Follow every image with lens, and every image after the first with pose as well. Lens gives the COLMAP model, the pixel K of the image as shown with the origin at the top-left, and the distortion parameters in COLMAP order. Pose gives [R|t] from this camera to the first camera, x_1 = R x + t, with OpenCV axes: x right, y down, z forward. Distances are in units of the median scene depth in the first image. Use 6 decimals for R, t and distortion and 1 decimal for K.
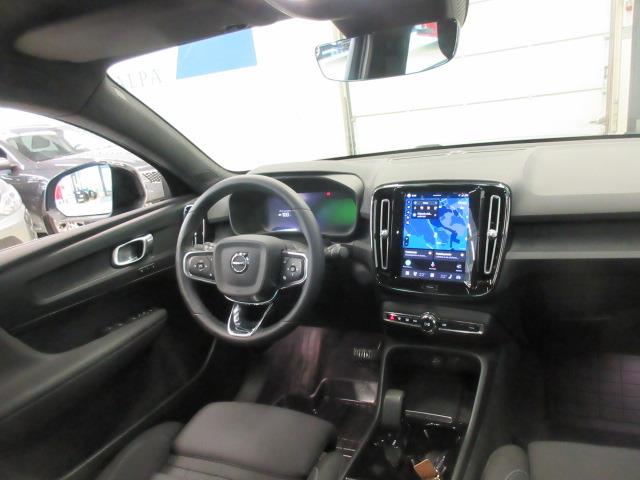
lens RADIAL K [[500.7, 0, 320.0], [0, 500.7, 240.0], [0, 0, 1]] dist [0.004106, 0.002505]
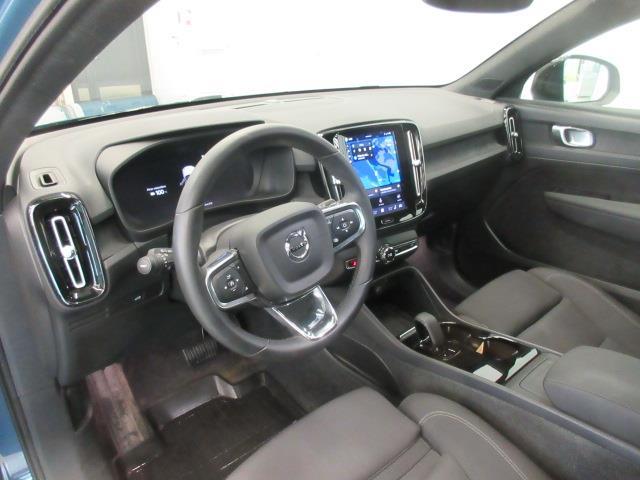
lens RADIAL K [[473.9, 0, 320.0], [0, 473.9, 240.0], [0, 0, 1]] dist [0.005054, 0.000522]
pose [[0.417643, -0.248226, 0.874047, -0.739560], [0.201069, 0.963359, 0.177514, -0.076499], [-0.886085, 0.101606, 0.452250, 0.659619]]
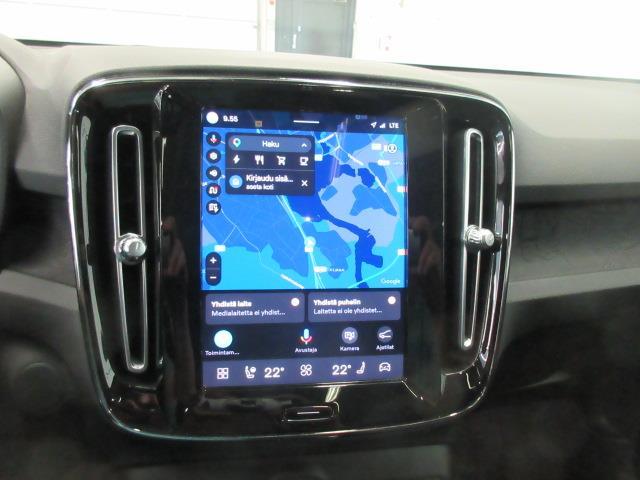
lens RADIAL K [[473.9, 0, 320.0], [0, 473.9, 240.0], [0, 0, 1]] dist [0.005054, 0.000522]
pose [[0.756122, -0.056122, 0.652020, 0.036791], [0.030357, 0.998251, 0.050720, -0.028290], [-0.653726, -0.018557, 0.756504, 0.761563]]
